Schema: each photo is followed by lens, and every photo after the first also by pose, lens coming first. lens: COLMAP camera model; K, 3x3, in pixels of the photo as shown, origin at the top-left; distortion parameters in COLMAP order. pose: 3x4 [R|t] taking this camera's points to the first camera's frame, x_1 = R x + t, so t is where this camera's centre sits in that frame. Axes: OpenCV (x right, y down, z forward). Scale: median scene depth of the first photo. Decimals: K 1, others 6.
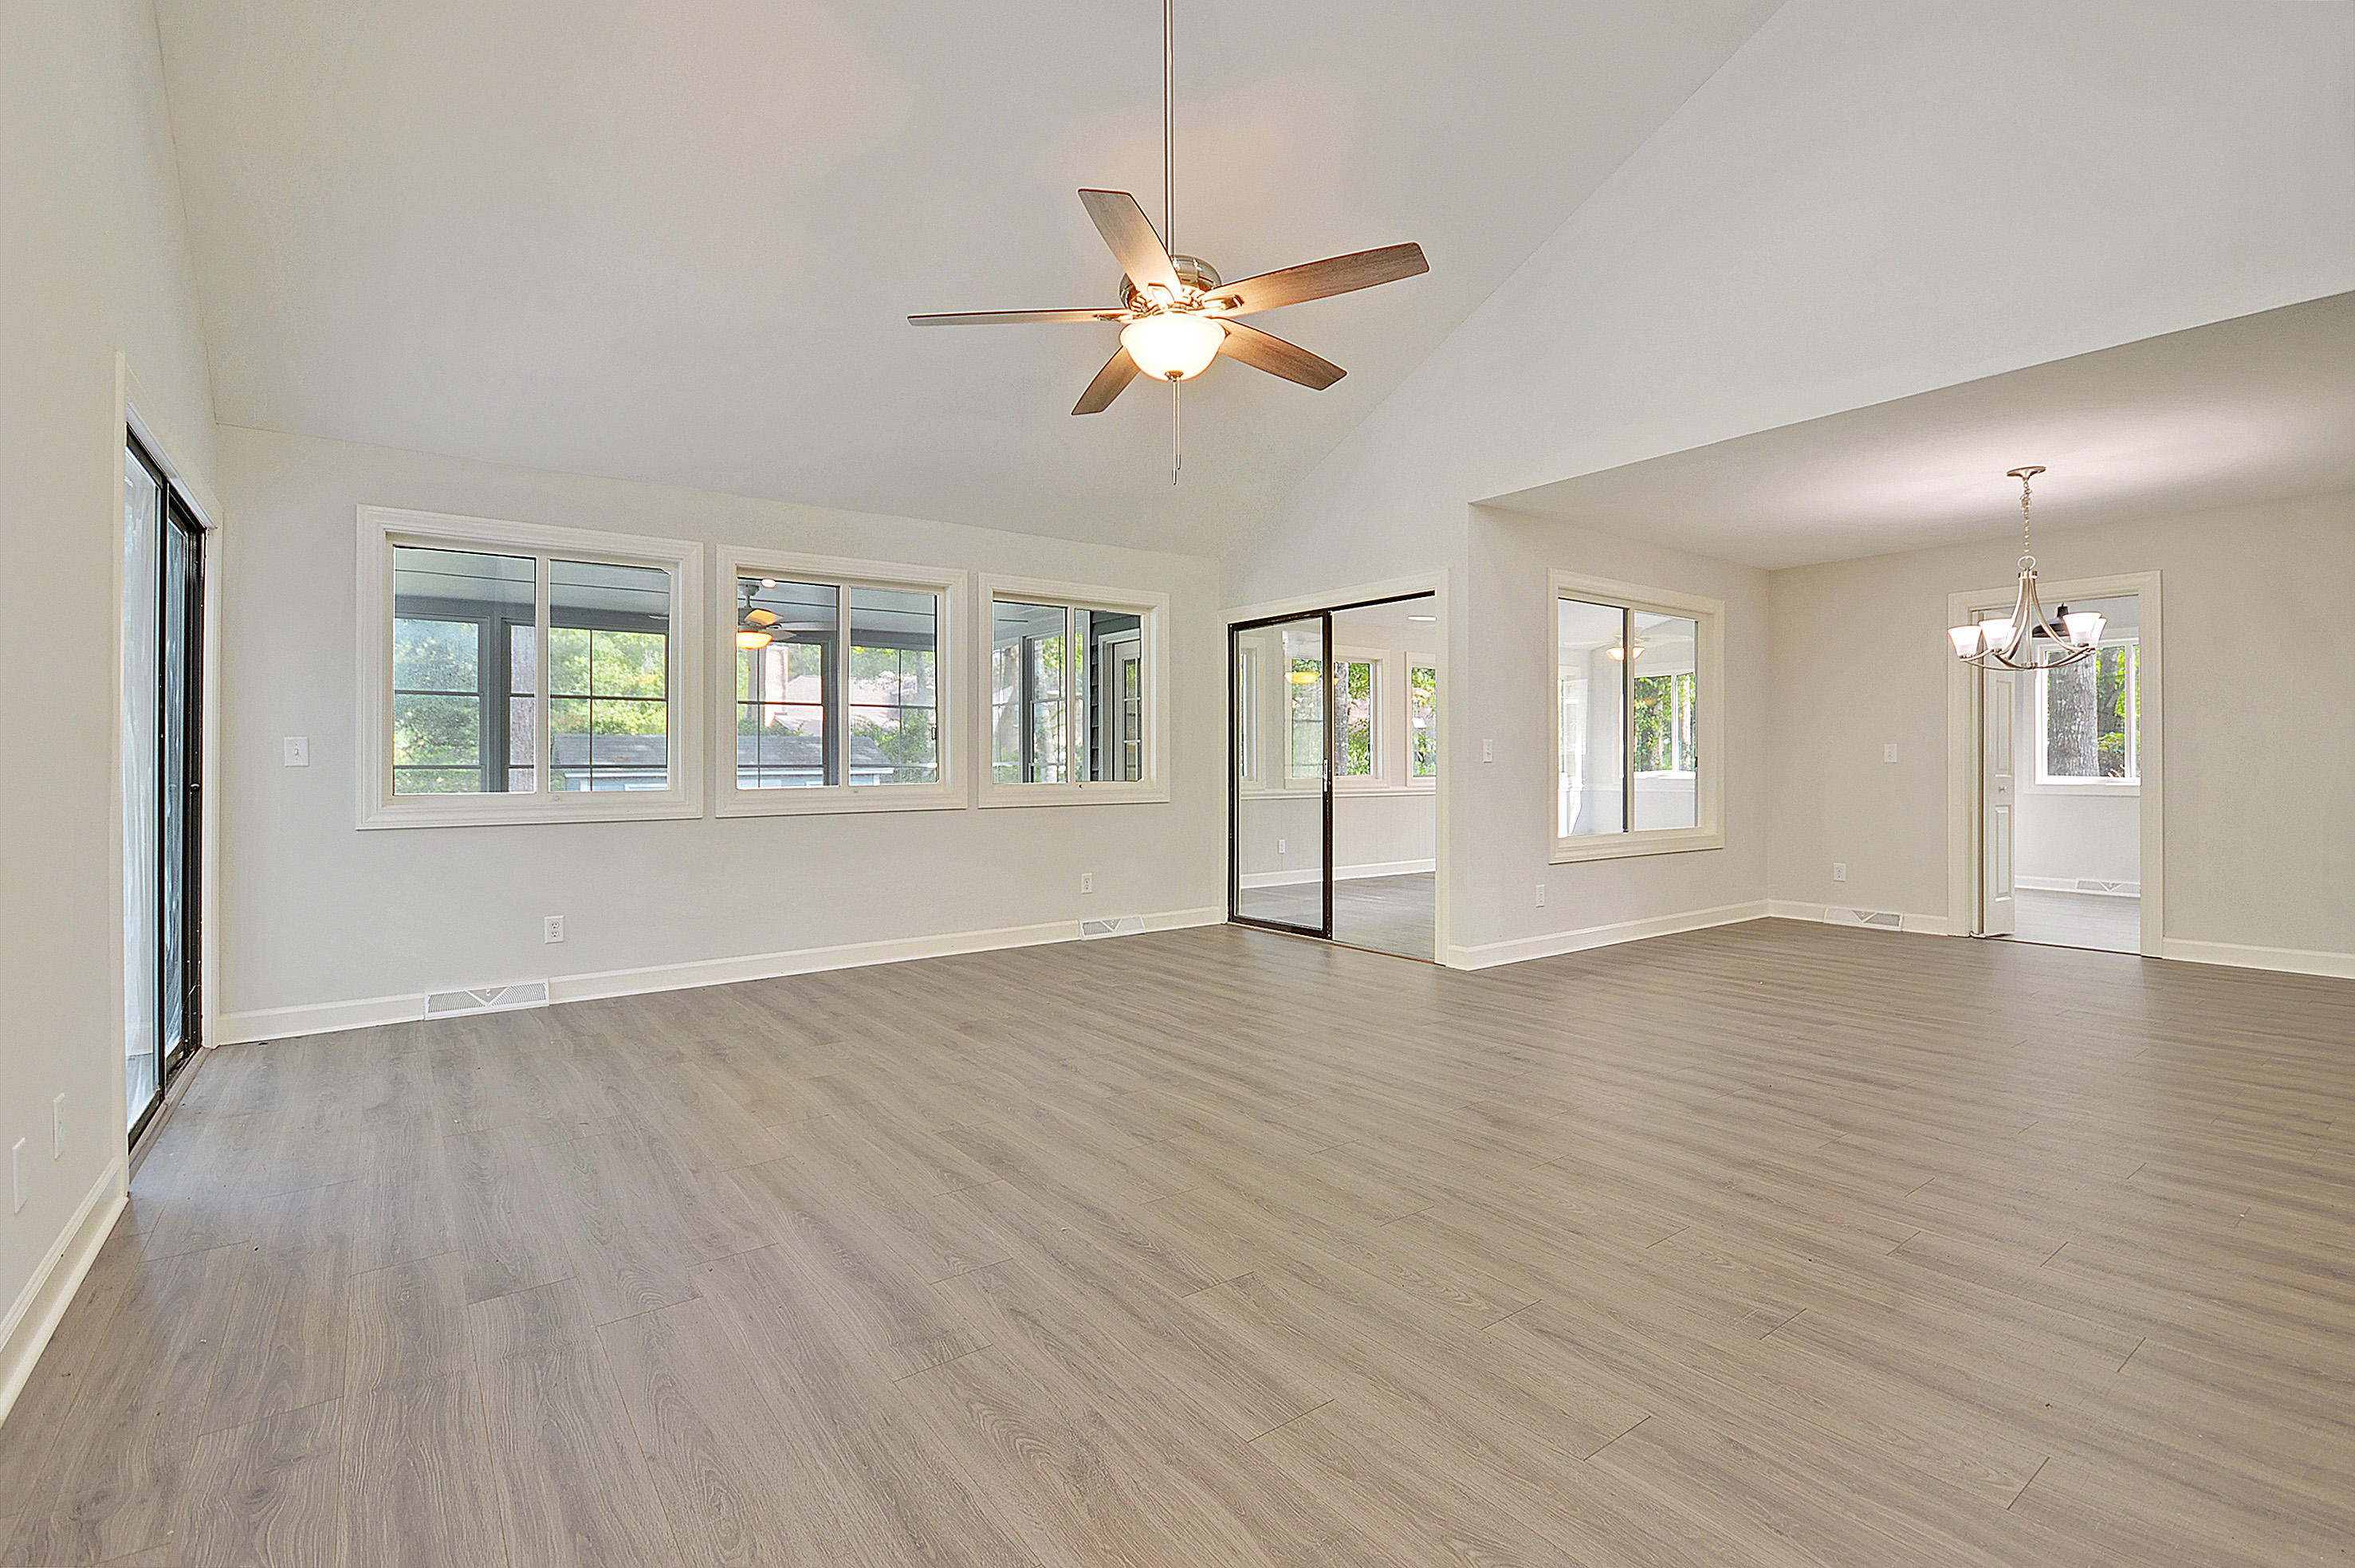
lens RADIAL K [[1063.5, 0, 1175.5], [0, 1063.5, 762.3], [0, 0, 1]] dist [-0.003676, -0.000534]
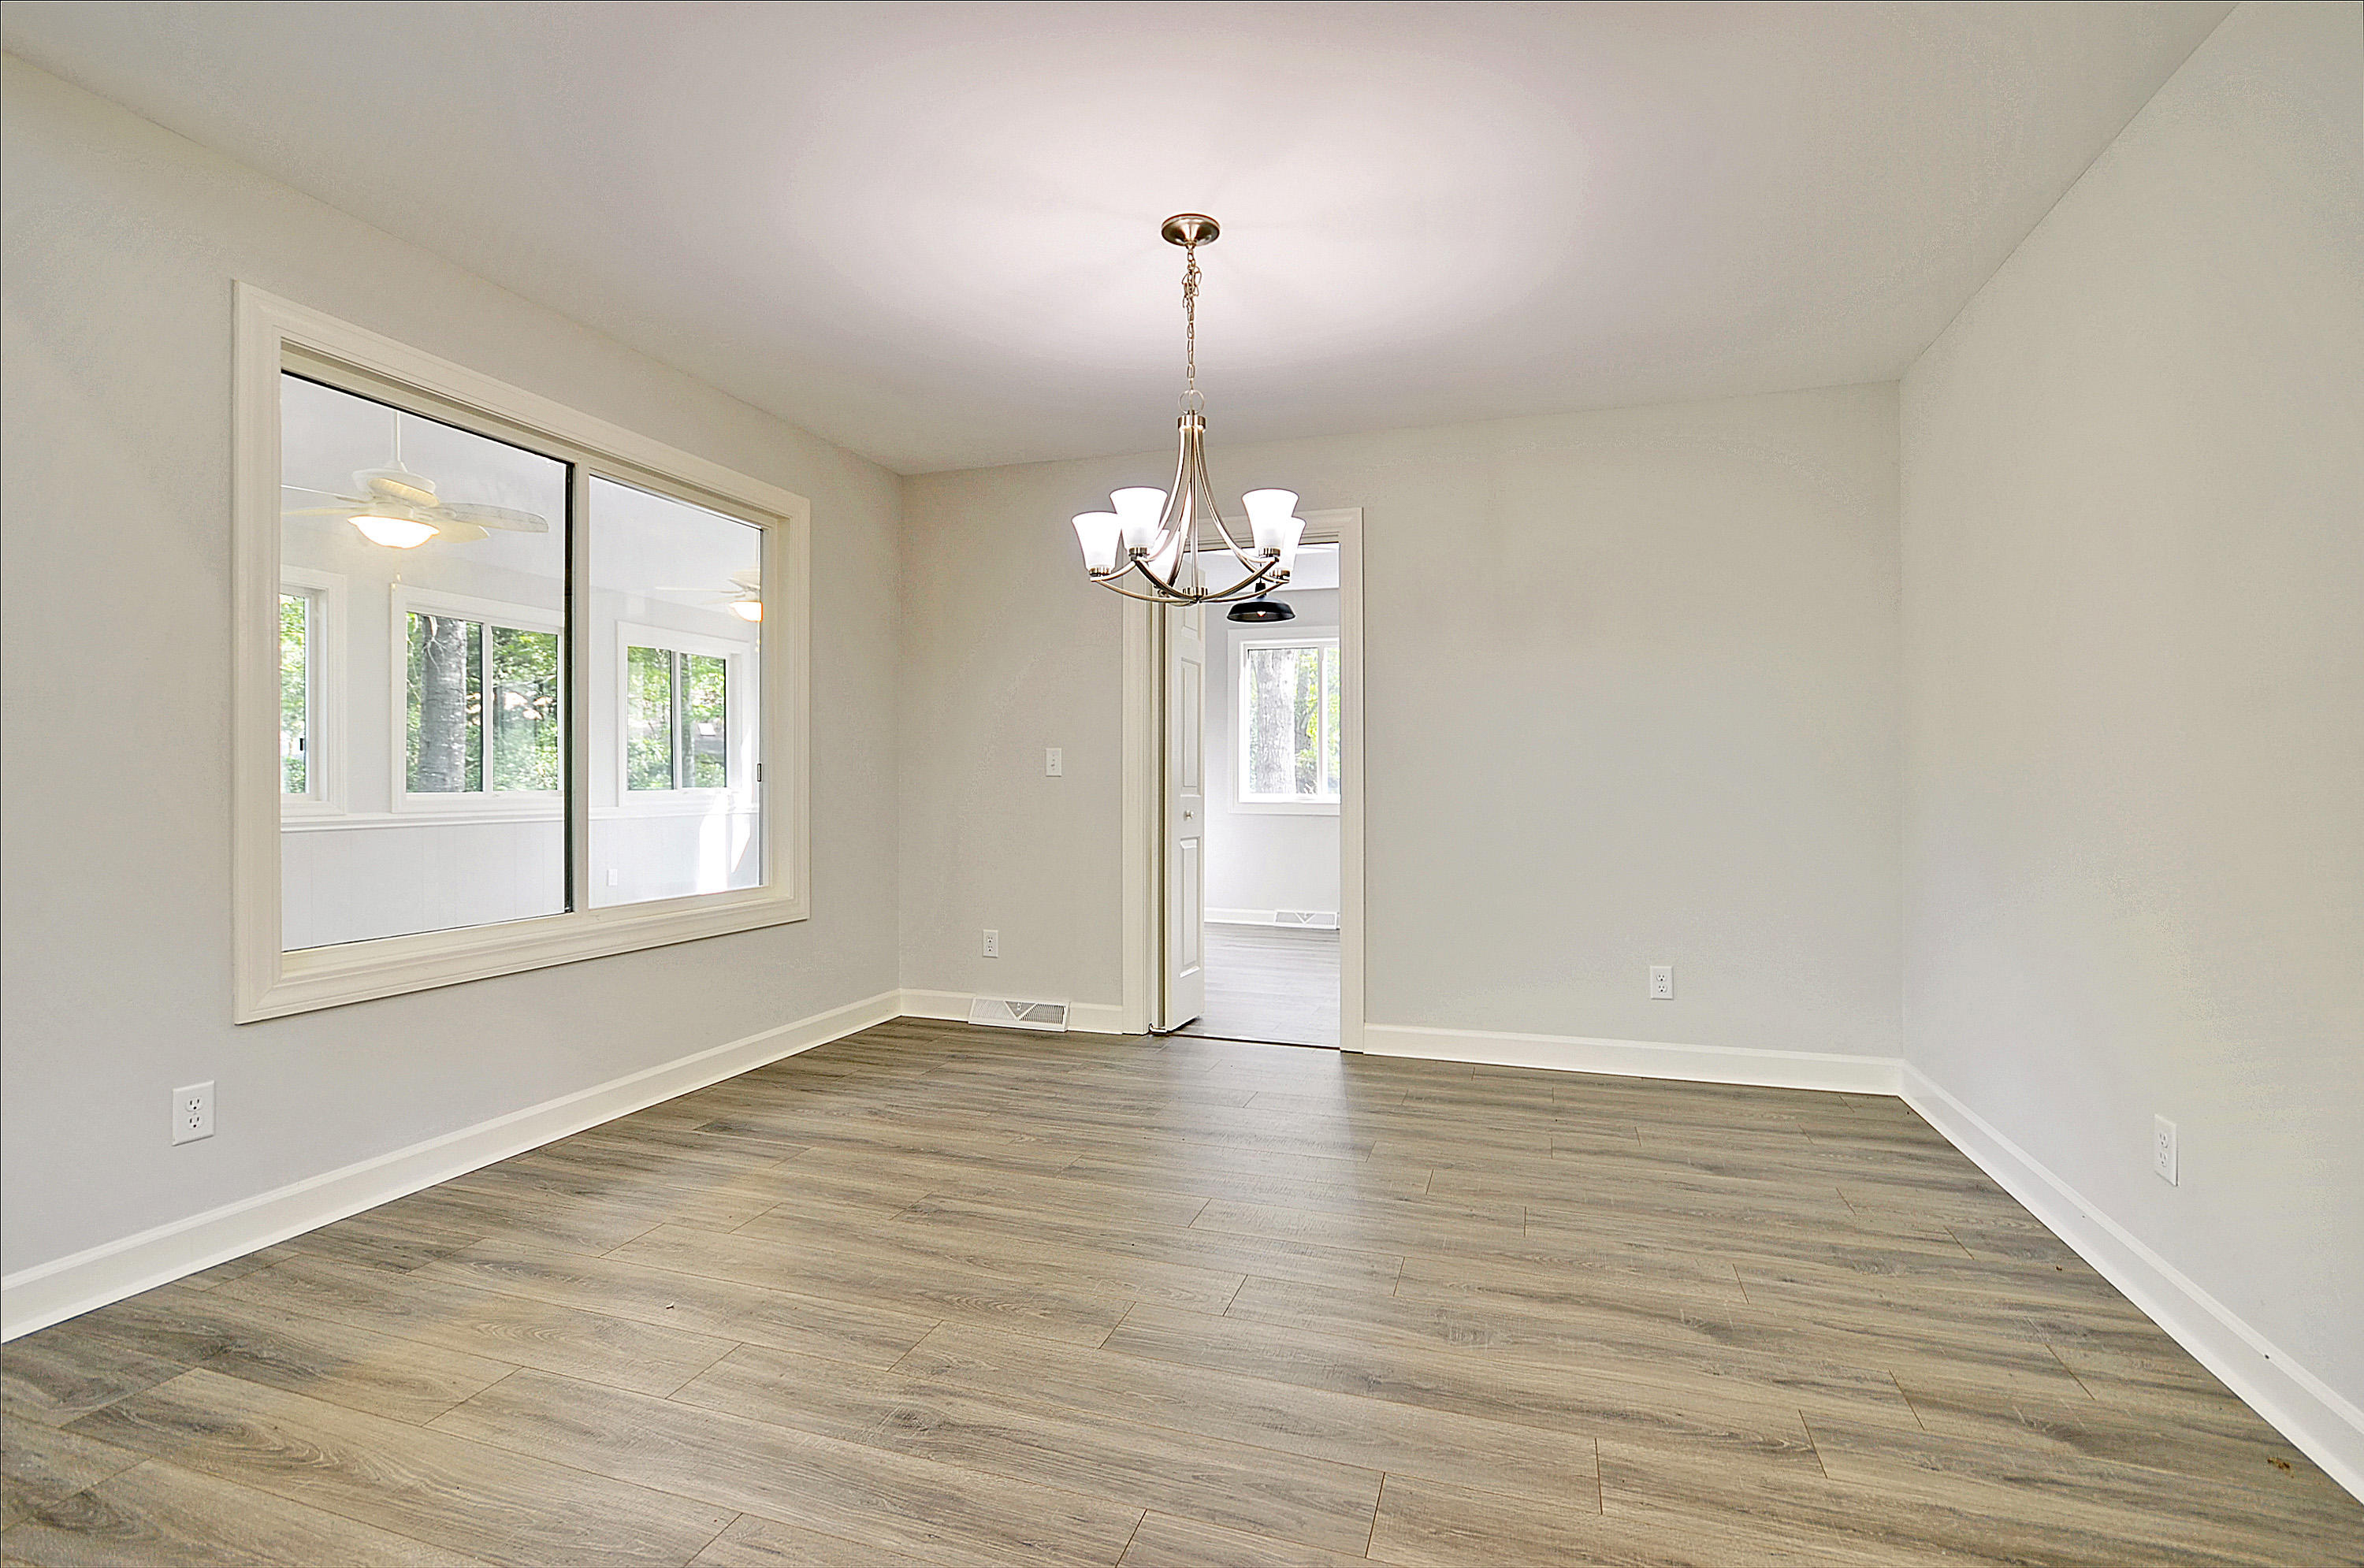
lens RADIAL K [[1027.3, 0, 1182.0], [0, 1027.3, 784.0], [0, 0, 1]] dist [0.002054, 0.000412]
pose [[0.823190, 0.000416, 0.567766, 0.548543], [-0.004895, 0.999968, 0.006364, 0.001075], [-0.567745, -0.008018, 0.823165, 0.624395]]
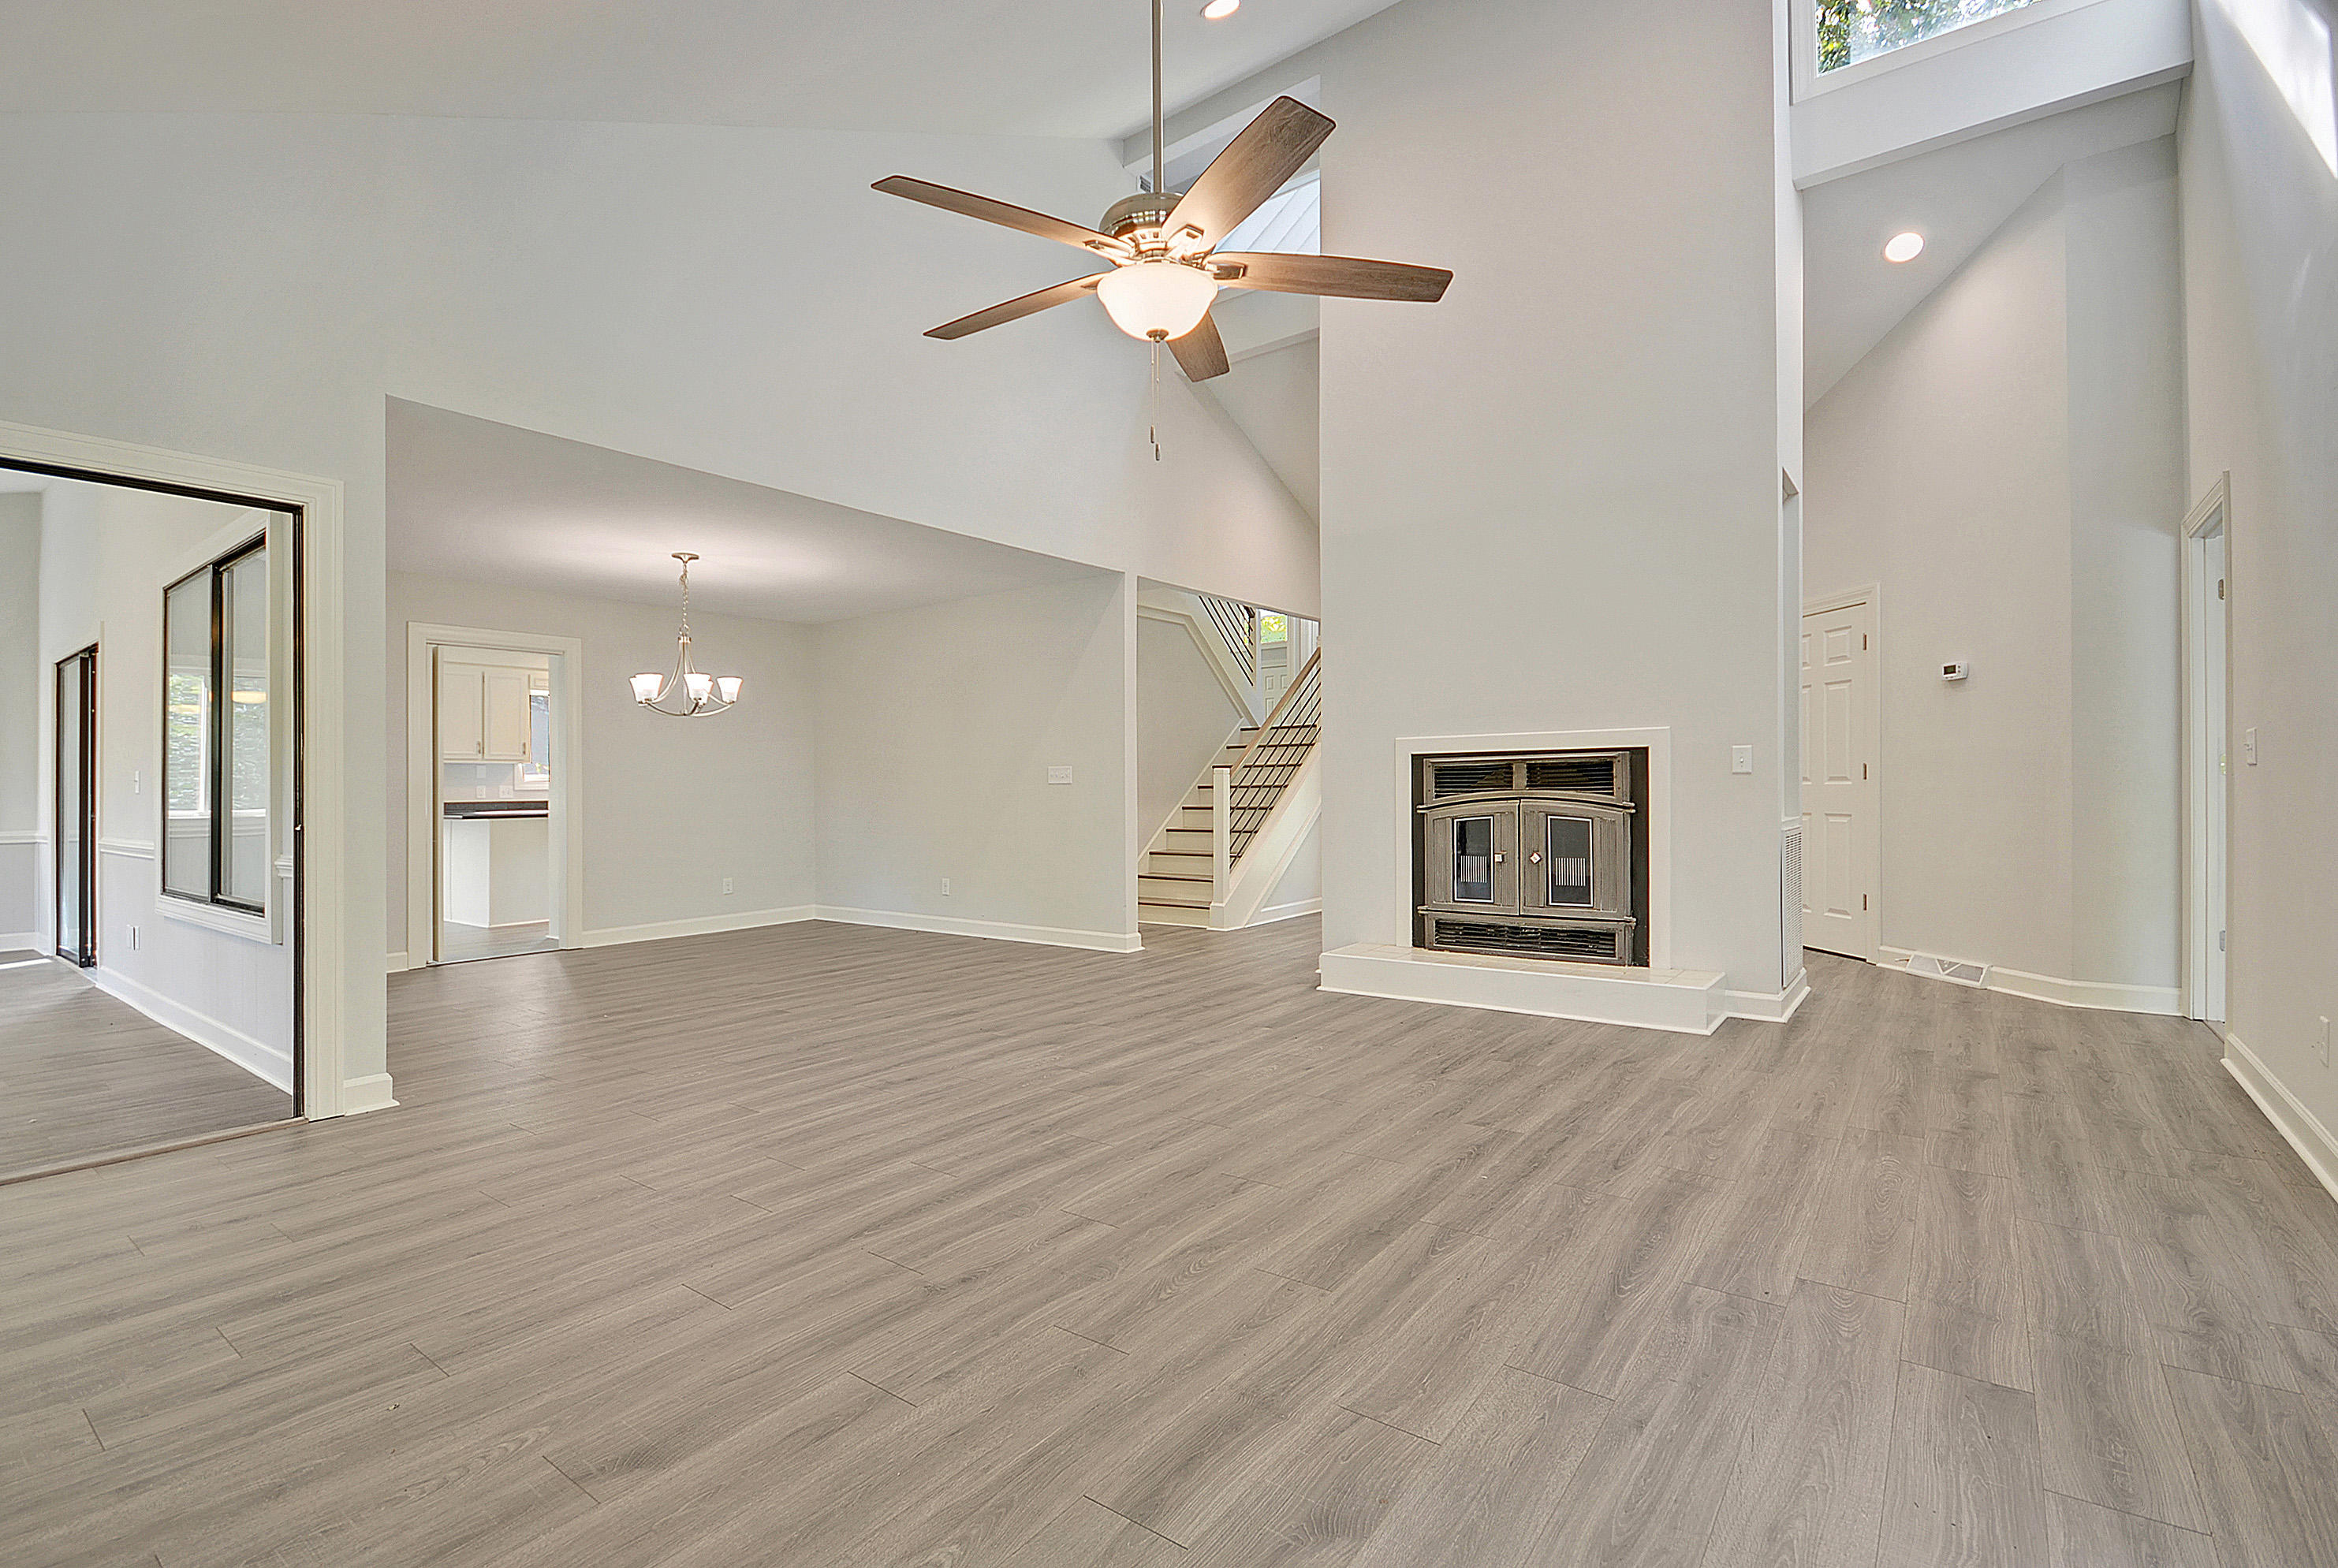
lens RADIAL K [[1040.6, 0, 1177.9], [0, 1040.6, 782.1], [0, 0, 1]] dist [0.000156, -0.004744]
pose [[-0.280500, 0.010709, 0.959794, -0.815336], [0.010821, 0.999909, -0.007994, 0.009484], [-0.959793, 0.008144, -0.280591, 1.205526]]
